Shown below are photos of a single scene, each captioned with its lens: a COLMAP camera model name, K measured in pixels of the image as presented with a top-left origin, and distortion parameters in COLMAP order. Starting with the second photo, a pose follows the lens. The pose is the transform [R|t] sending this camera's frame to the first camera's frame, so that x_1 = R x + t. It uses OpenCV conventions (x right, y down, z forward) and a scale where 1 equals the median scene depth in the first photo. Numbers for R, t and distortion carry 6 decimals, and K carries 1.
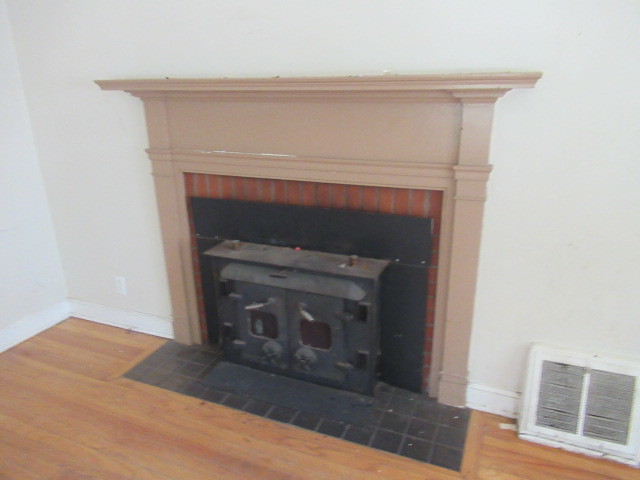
lens RADIAL K [[480.8, 0, 320.3], [0, 480.8, 245.9], [0, 0, 1]] dist [-0.007861, 0.002642]
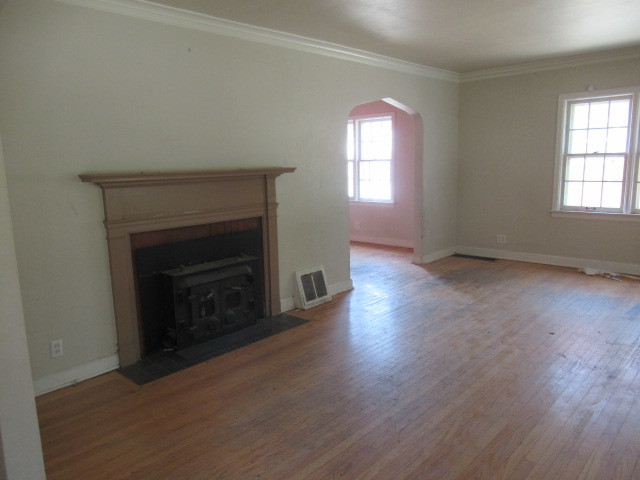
lens RADIAL K [[480.8, 0, 319.6], [0, 480.8, 236.3], [0, 0, 1]] dist [-0.007861, 0.002642]
pose [[0.327127, -0.130745, 0.935892, -1.666727], [0.340180, 0.940278, 0.012453, 0.040162], [-0.881627, 0.314298, 0.352067, -0.040017]]
